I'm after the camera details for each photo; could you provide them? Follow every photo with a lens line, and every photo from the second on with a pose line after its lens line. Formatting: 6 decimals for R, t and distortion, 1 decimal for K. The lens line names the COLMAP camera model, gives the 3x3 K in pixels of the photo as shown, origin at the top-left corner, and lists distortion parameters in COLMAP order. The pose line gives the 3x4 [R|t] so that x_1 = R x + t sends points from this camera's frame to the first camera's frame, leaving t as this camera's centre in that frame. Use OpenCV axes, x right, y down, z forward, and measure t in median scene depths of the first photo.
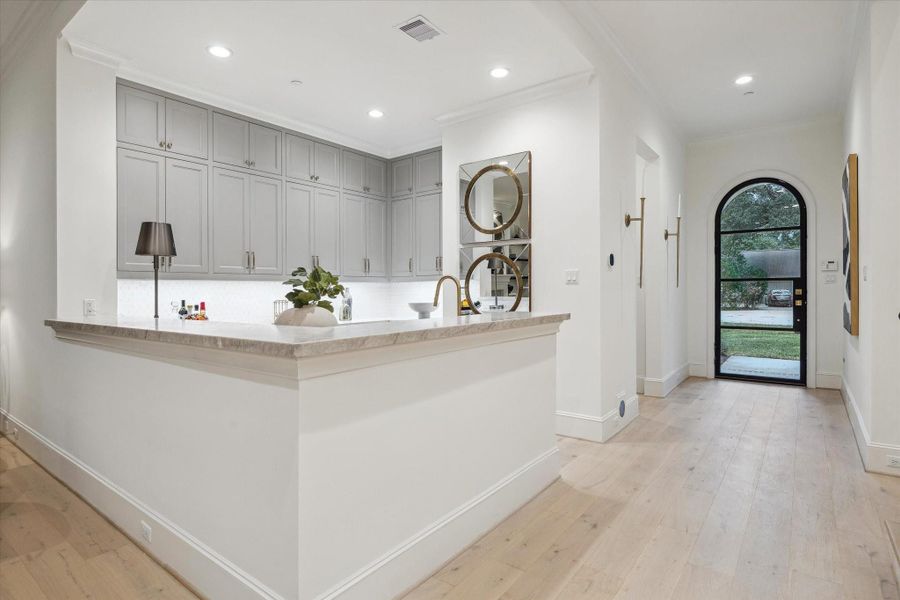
lens RADIAL K [[473.6, 0, 470.5], [0, 473.6, 294.8], [0, 0, 1]] dist [-0.000798, -0.000292]
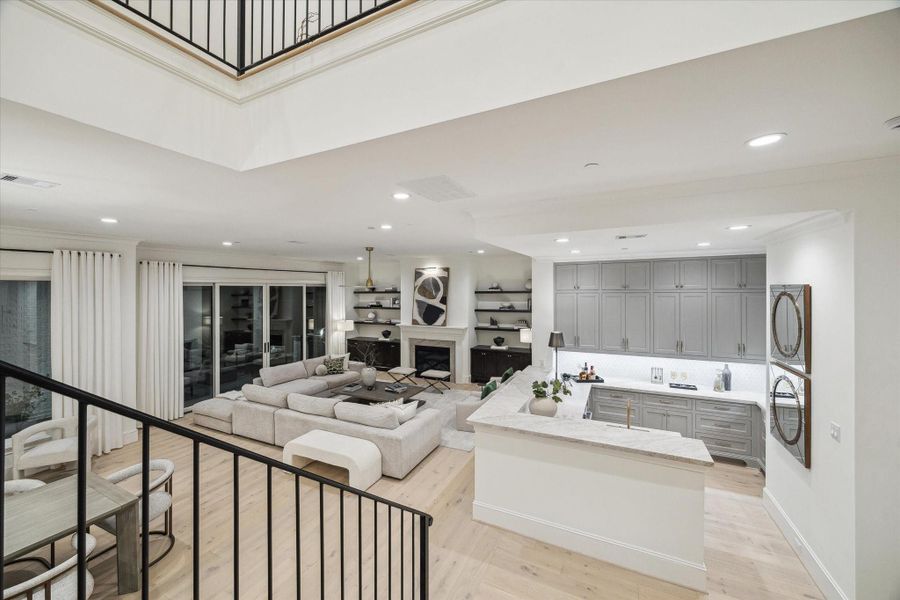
lens RADIAL K [[347.7, 0, 431.1], [0, 347.7, 289.8], [0, 0, 1]] dist [-0.002662, -0.000174]
pose [[0.144731, 0.012741, -0.989389, 0.670619], [-0.001895, 0.999919, 0.012599, -0.280858], [0.989469, 0.000051, 0.144743, 0.127200]]
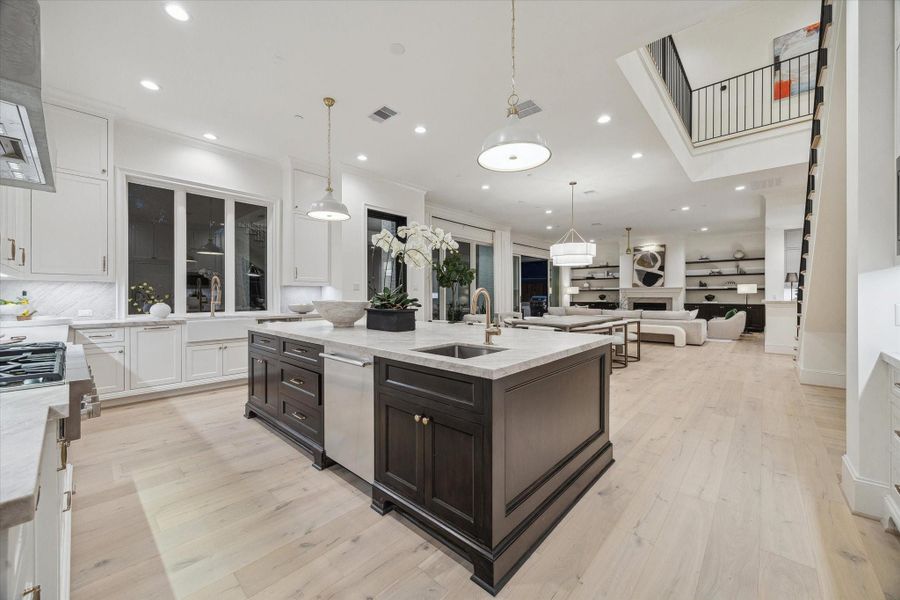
lens RADIAL K [[339.6, 0, 434.4], [0, 339.6, 292.3], [0, 0, 1]] dist [0.000325, 0.000103]
pose [[-0.129776, 0.002962, -0.991539, 1.616898], [-0.003714, 0.999987, 0.003474, -0.004423], [0.991536, 0.004133, -0.129763, -0.958780]]
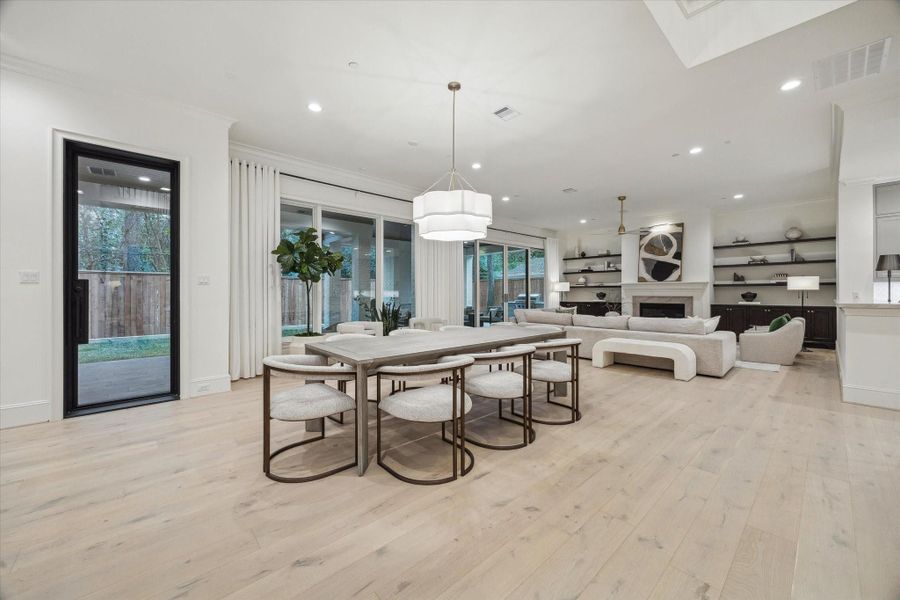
lens RADIAL K [[337.5, 0, 438.6], [0, 337.5, 289.7], [0, 0, 1]] dist [0.000876, 0.000088]
pose [[-0.214542, 0.001314, -0.976714, 0.887296], [-0.001815, 0.999997, 0.001744, 0.001141], [0.976713, 0.002147, -0.214539, -0.440169]]
